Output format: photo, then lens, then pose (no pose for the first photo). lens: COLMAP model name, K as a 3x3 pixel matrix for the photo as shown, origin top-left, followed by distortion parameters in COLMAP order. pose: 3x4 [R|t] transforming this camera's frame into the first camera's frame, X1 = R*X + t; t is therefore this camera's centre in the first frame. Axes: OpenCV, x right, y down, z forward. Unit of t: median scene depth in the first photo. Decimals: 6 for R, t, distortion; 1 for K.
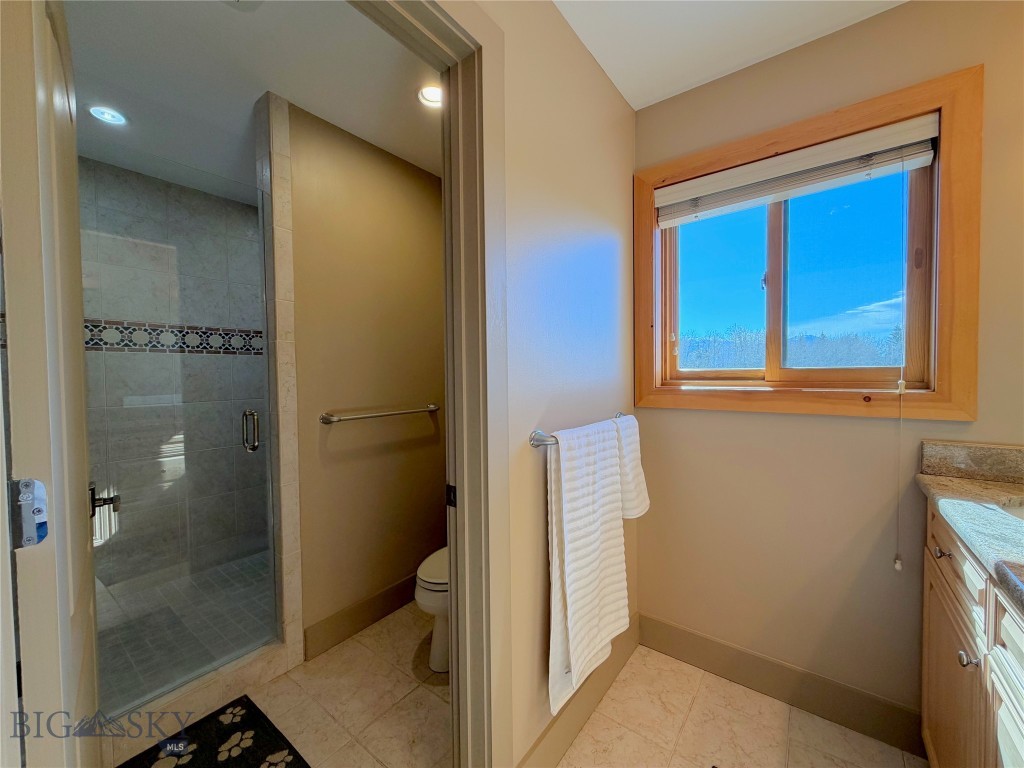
lens RADIAL K [[409.1, 0, 509.3], [0, 409.1, 385.1], [0, 0, 1]] dist [-0.000304, 0.000126]
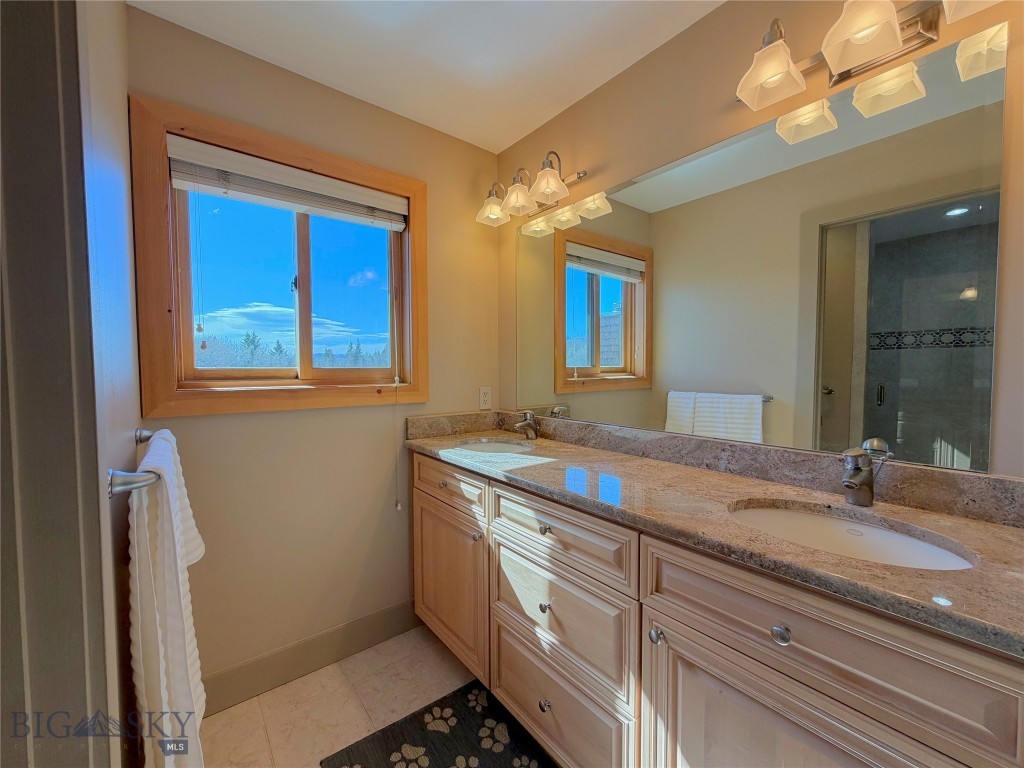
lens RADIAL K [[409.1, 0, 509.4], [0, 409.1, 385.0], [0, 0, 1]] dist [-0.000304, 0.000126]
pose [[0.239990, -0.029751, 0.970319, -0.304178], [0.030269, 0.999274, 0.023152, -0.004913], [-0.970303, 0.023814, 0.240717, 0.252428]]
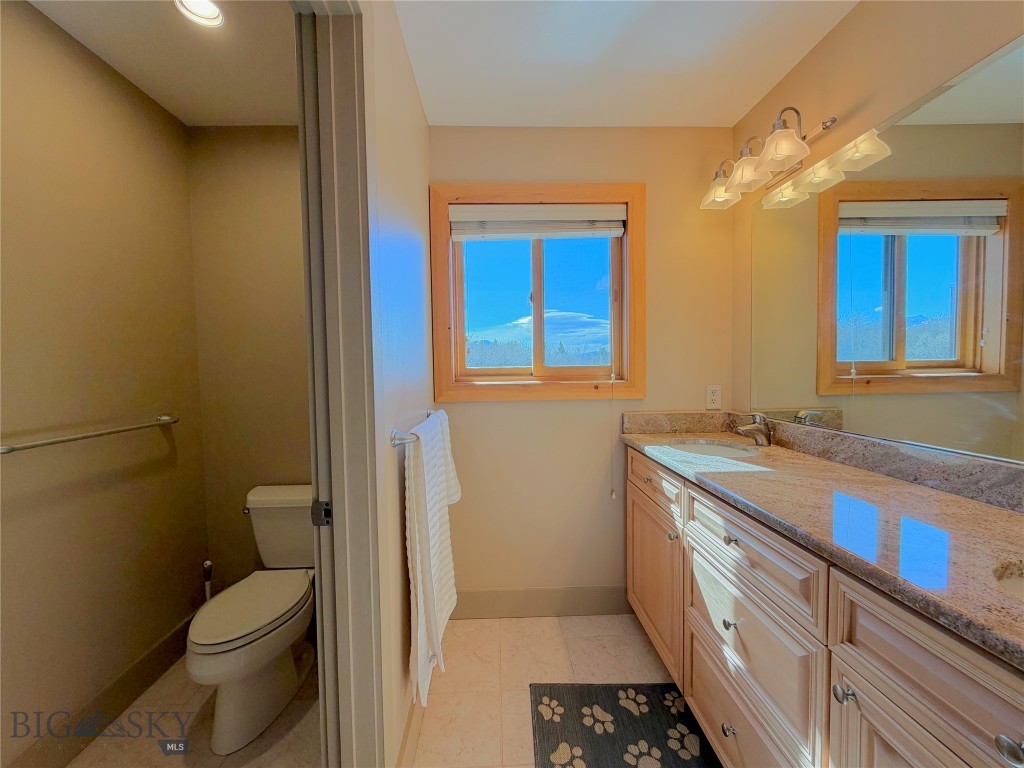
lens RADIAL K [[409.1, 0, 508.6], [0, 409.1, 385.4], [0, 0, 1]] dist [-0.000304, 0.000126]
pose [[0.773158, -0.028548, 0.633570, -0.286121], [0.025915, 0.999574, 0.013416, -0.000638], [-0.633683, 0.006047, 0.773569, 0.059842]]
